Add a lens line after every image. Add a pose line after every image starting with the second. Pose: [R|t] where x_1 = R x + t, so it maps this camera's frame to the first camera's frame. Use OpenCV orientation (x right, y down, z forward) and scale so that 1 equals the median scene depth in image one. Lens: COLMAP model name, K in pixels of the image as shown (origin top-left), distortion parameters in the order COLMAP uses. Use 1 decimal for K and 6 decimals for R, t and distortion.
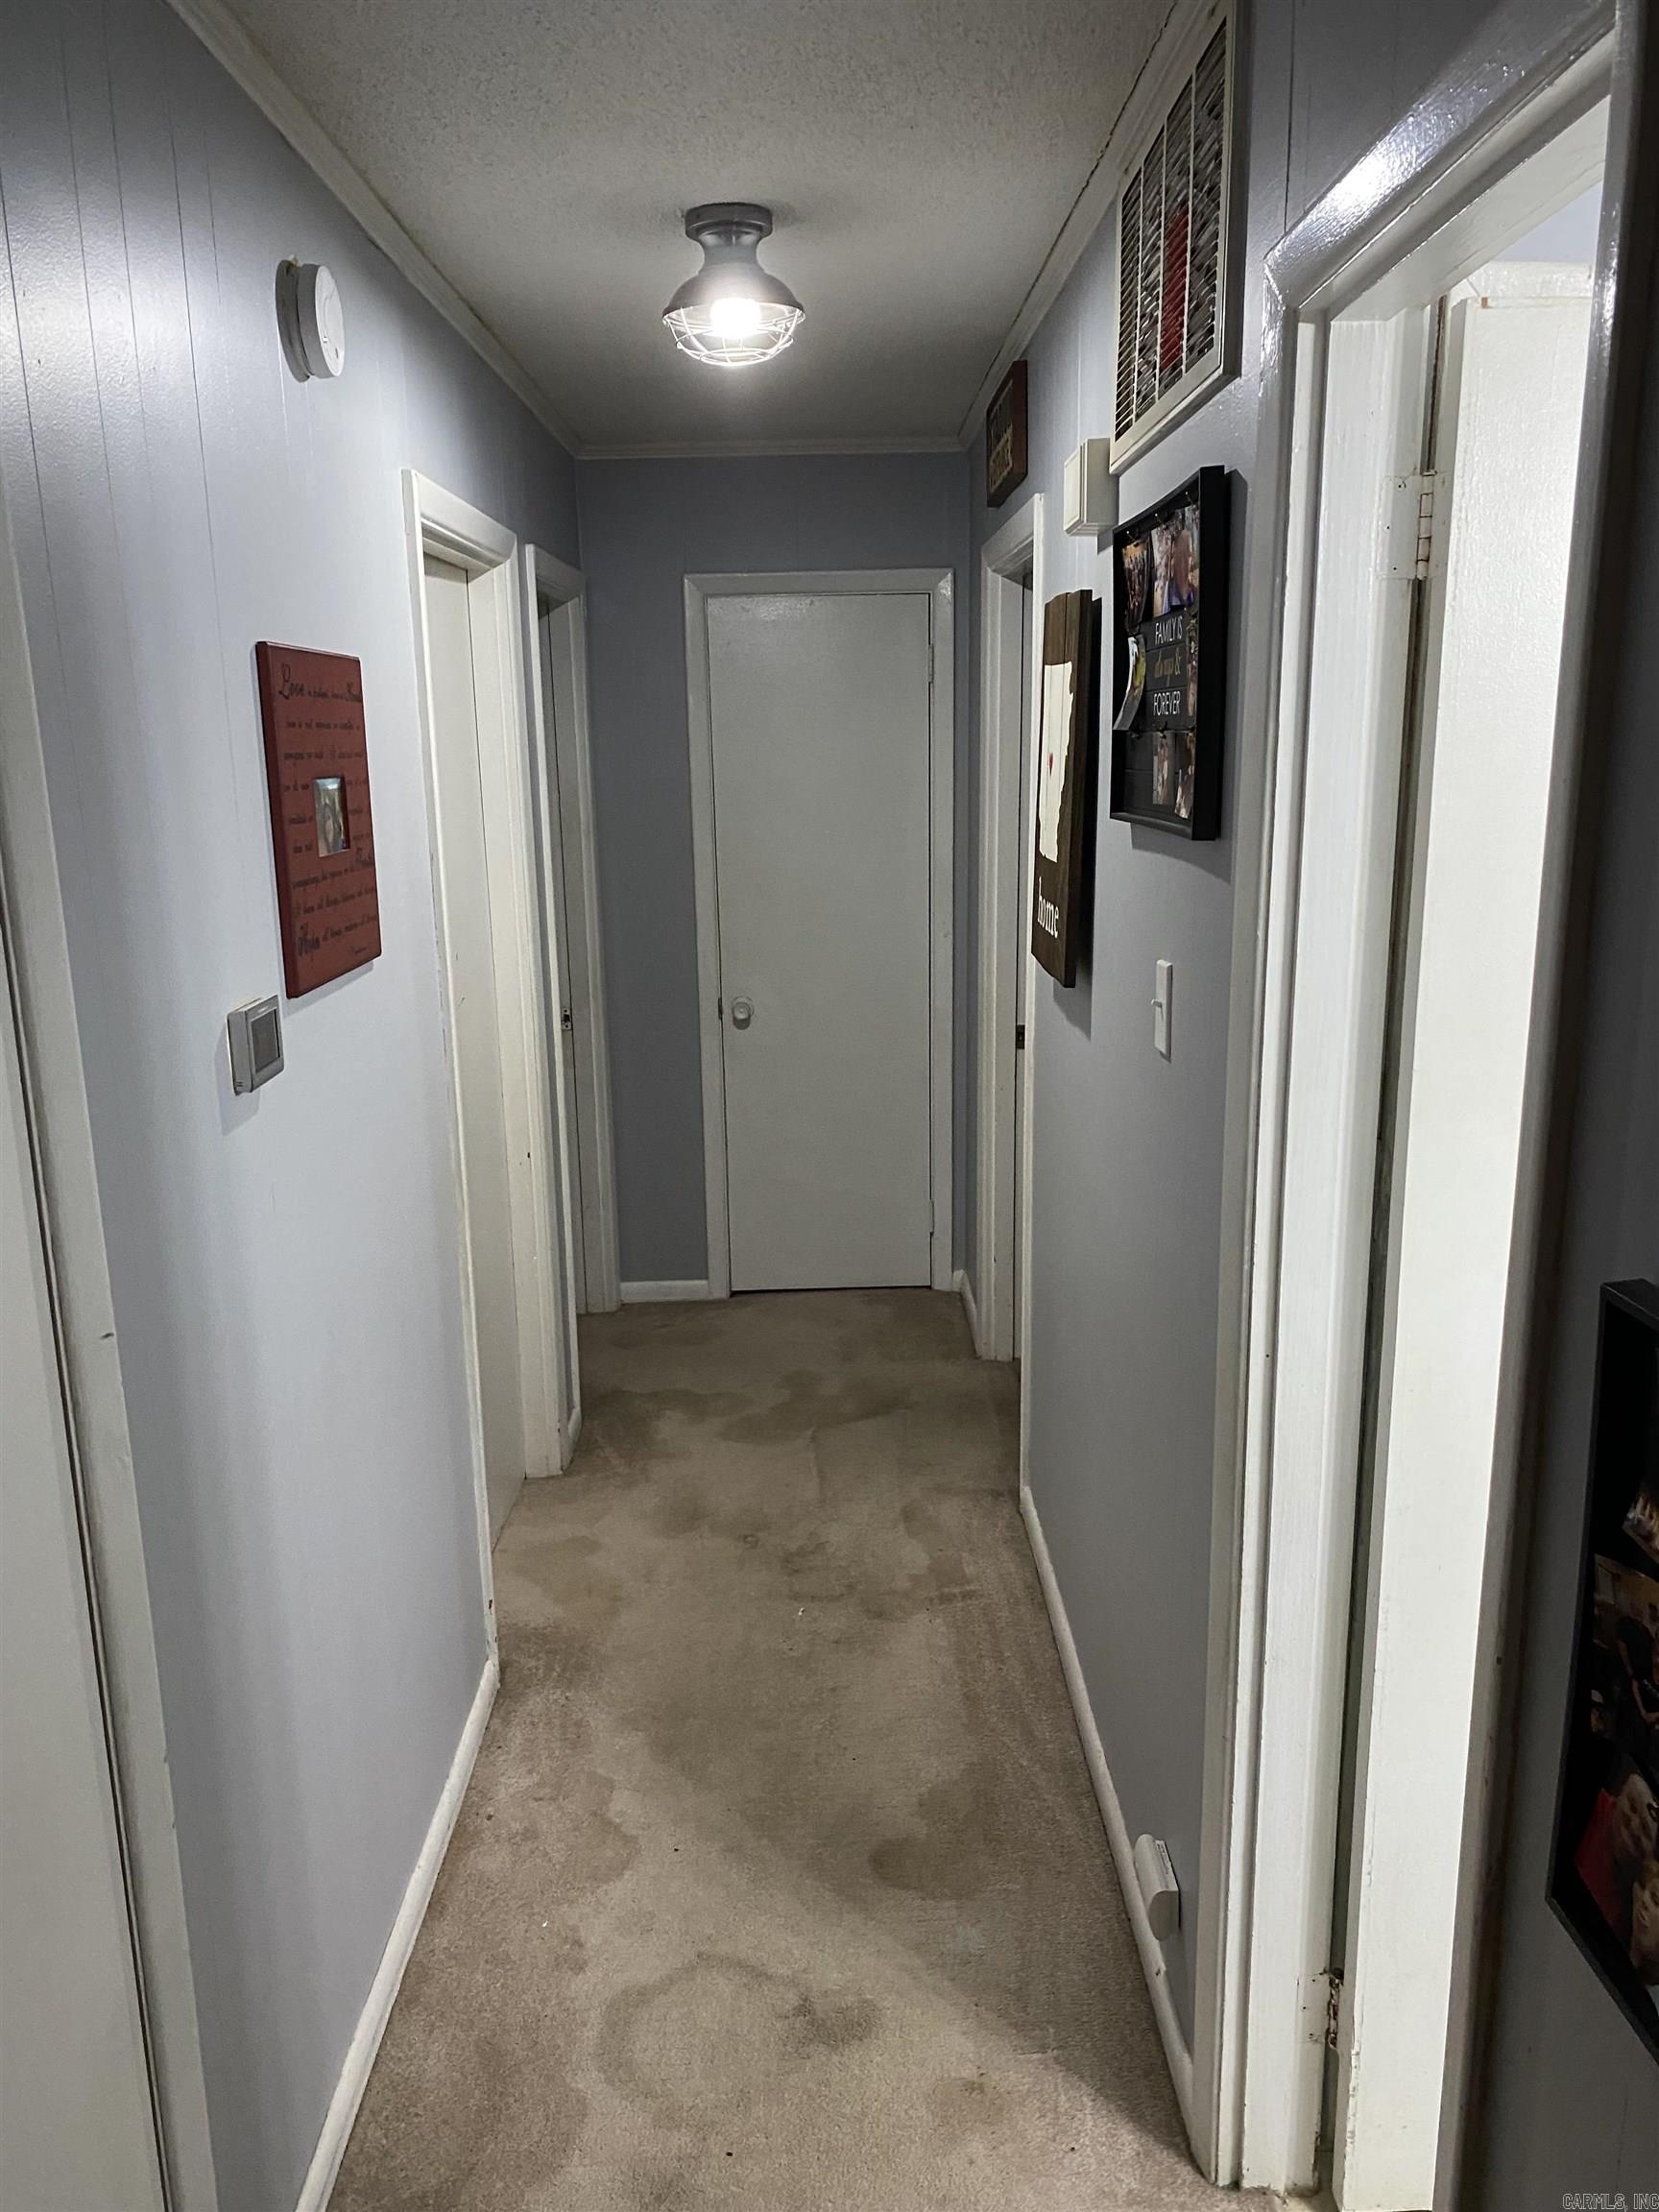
lens RADIAL K [[1656.2, 0, 840.8], [0, 1656.2, 1113.3], [0, 0, 1]] dist [0.045533, -0.046092]
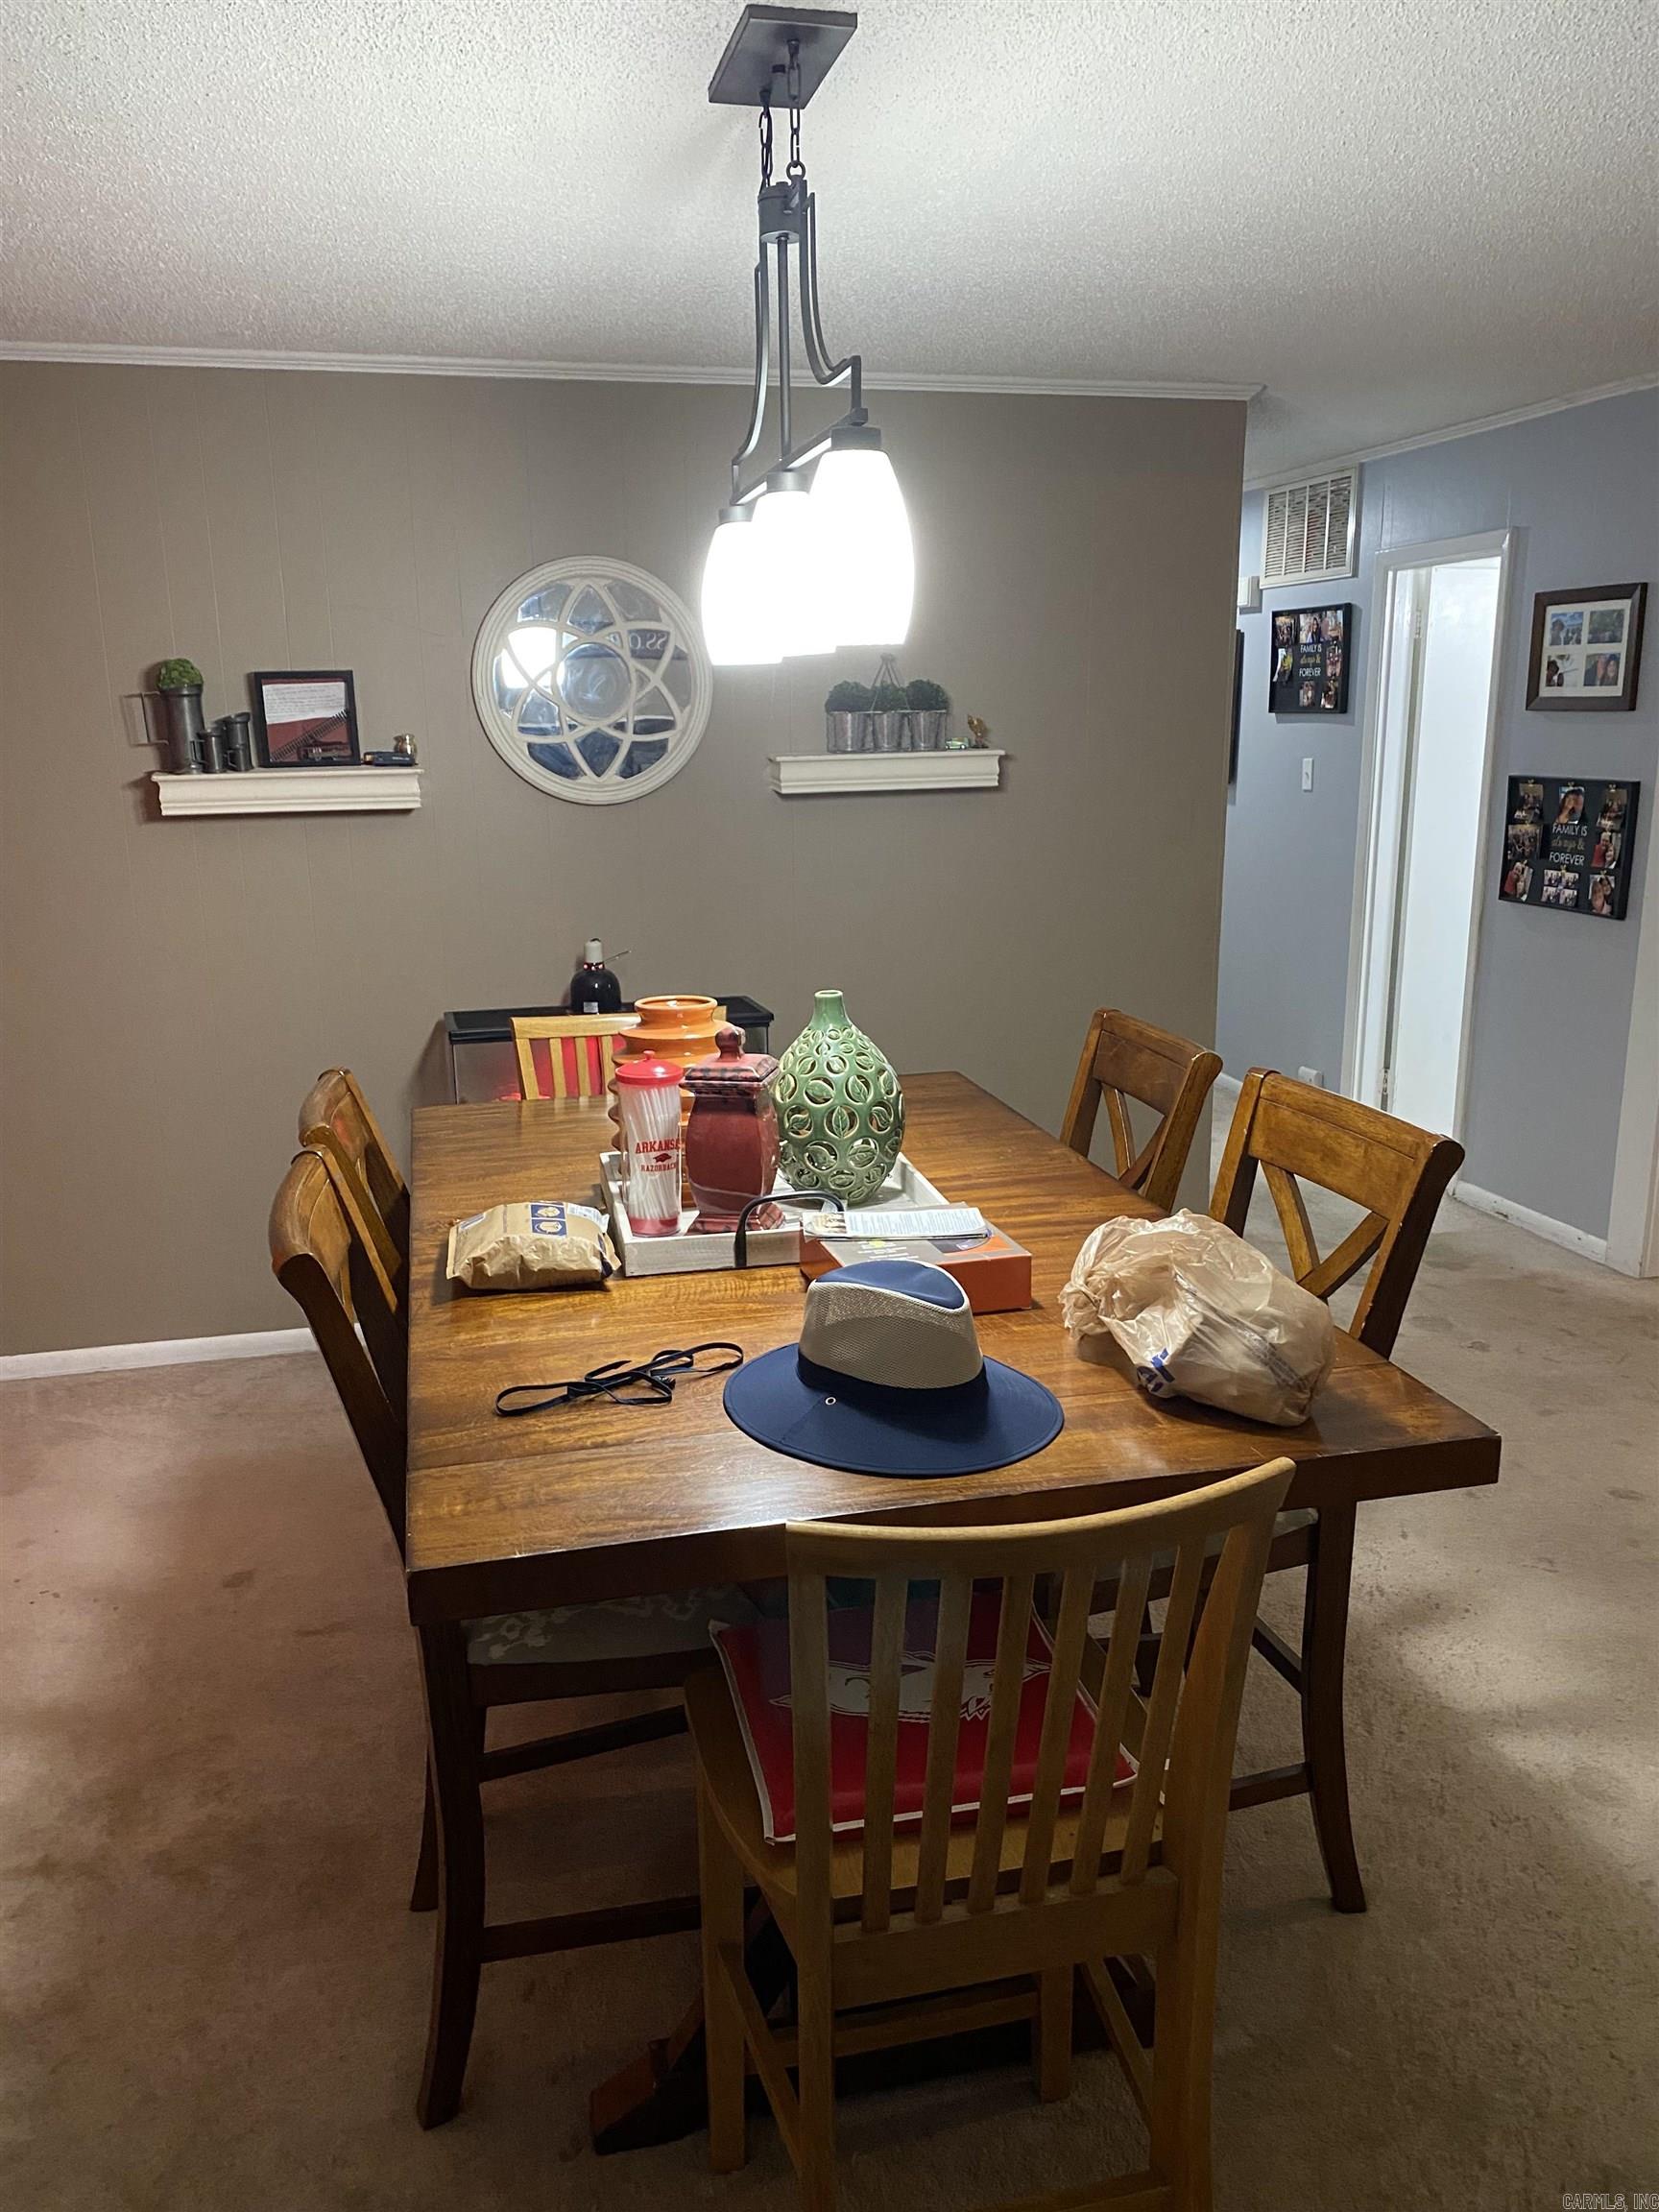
lens RADIAL K [[1656.2, 0, 840.8], [0, 1656.2, 1113.3], [0, 0, 1]] dist [0.045533, -0.046092]
pose [[0.972388, -0.061337, 0.225165, -1.370650], [0.056988, 0.998042, 0.025770, 0.430474], [-0.226305, -0.012227, 0.973980, -1.779864]]
